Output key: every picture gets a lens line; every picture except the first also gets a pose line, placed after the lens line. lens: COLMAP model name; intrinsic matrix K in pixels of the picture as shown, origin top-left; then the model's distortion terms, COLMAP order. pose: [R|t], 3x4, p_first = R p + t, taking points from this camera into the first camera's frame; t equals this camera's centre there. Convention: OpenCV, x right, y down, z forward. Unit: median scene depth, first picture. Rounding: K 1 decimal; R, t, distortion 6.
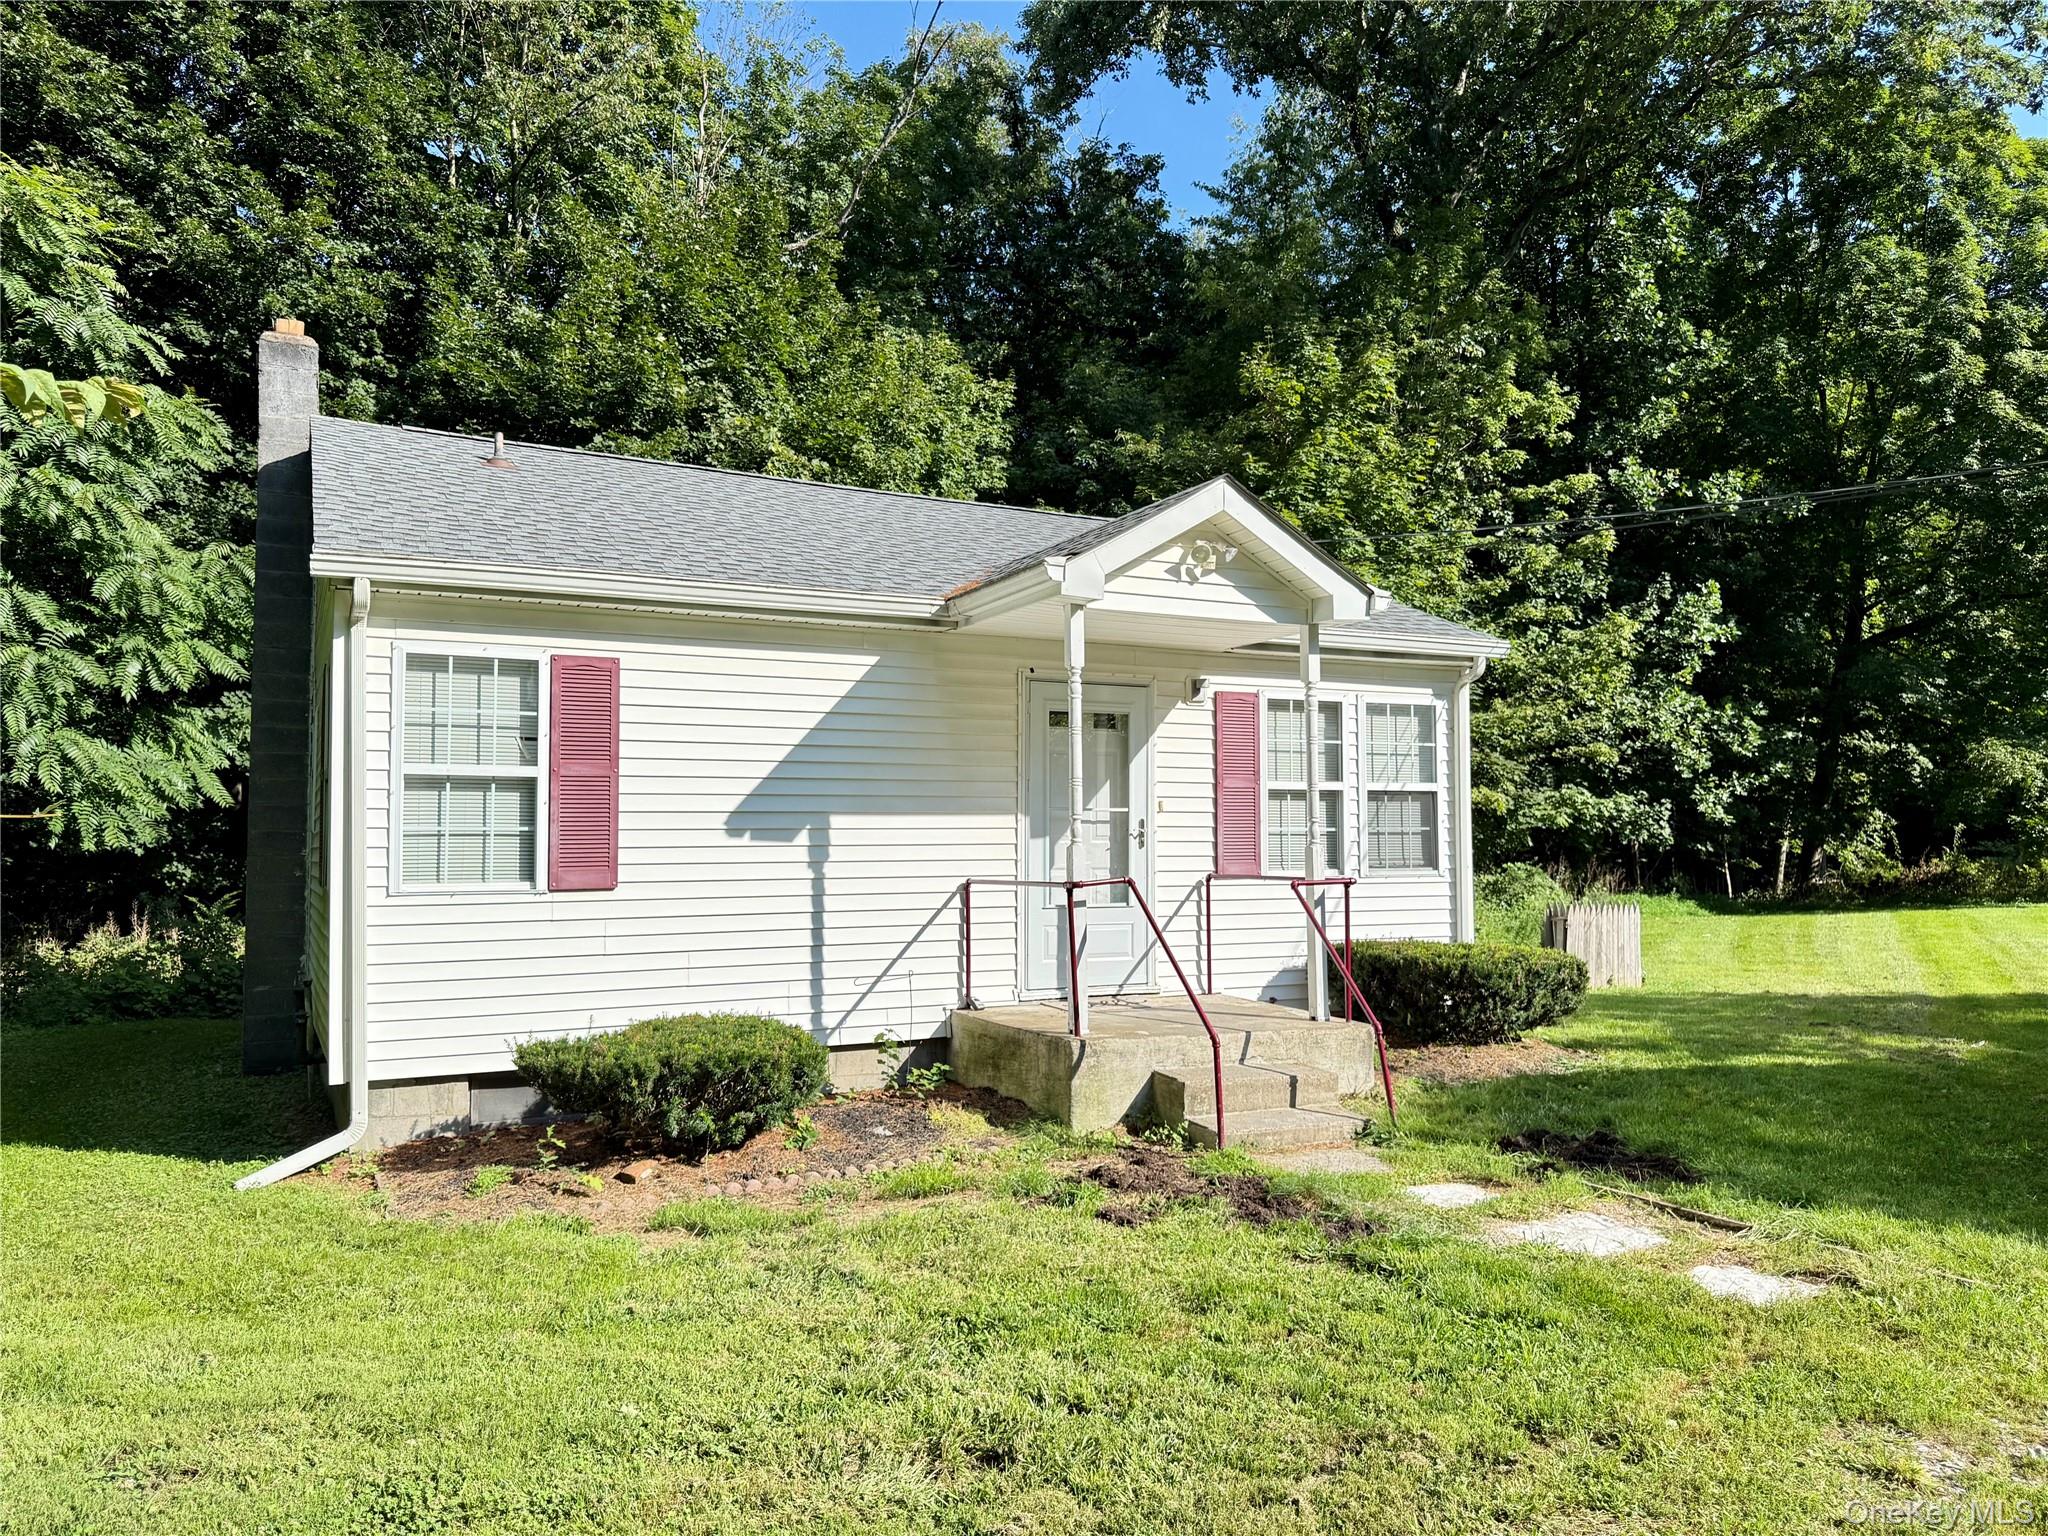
lens RADIAL K [[1453.7, 0, 1048.1], [0, 1453.7, 778.3], [0, 0, 1]] dist [0.047625, -0.058219]
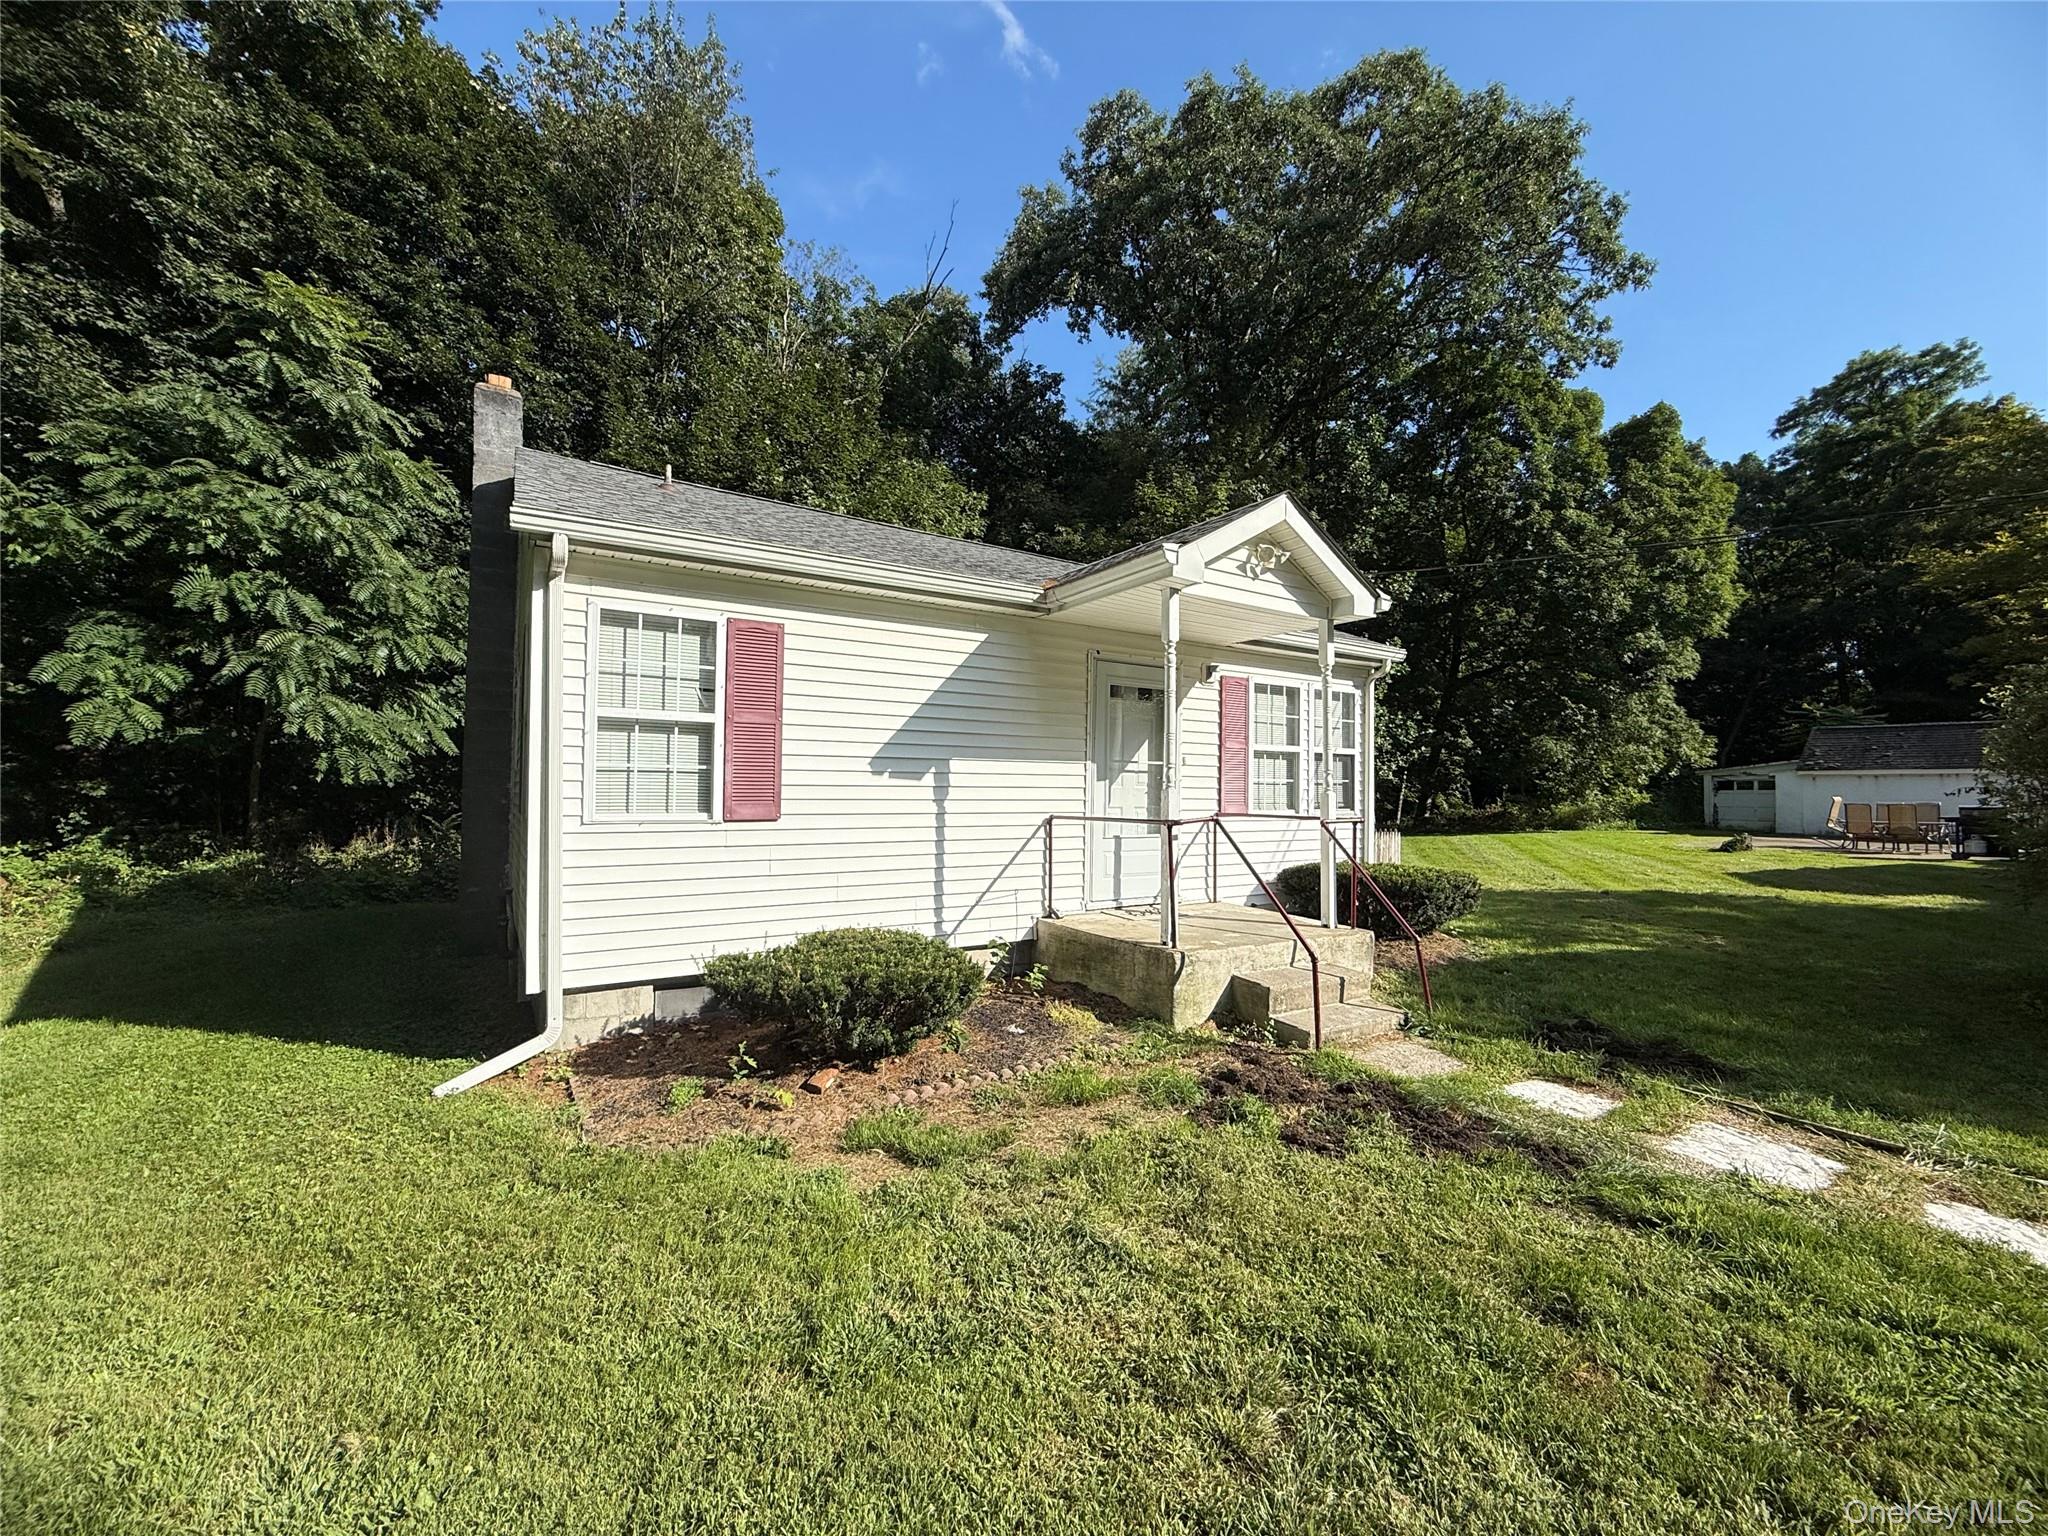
lens RADIAL K [[818.2, 0, 1028.2], [0, 818.2, 767.9], [0, 0, 1]] dist [-0.001229, 0.000397]
pose [[0.995666, 0.016715, 0.091482, -0.117891], [-0.018319, 0.999692, 0.016716, 0.014181], [-0.091175, -0.018320, 0.995666, 0.242669]]
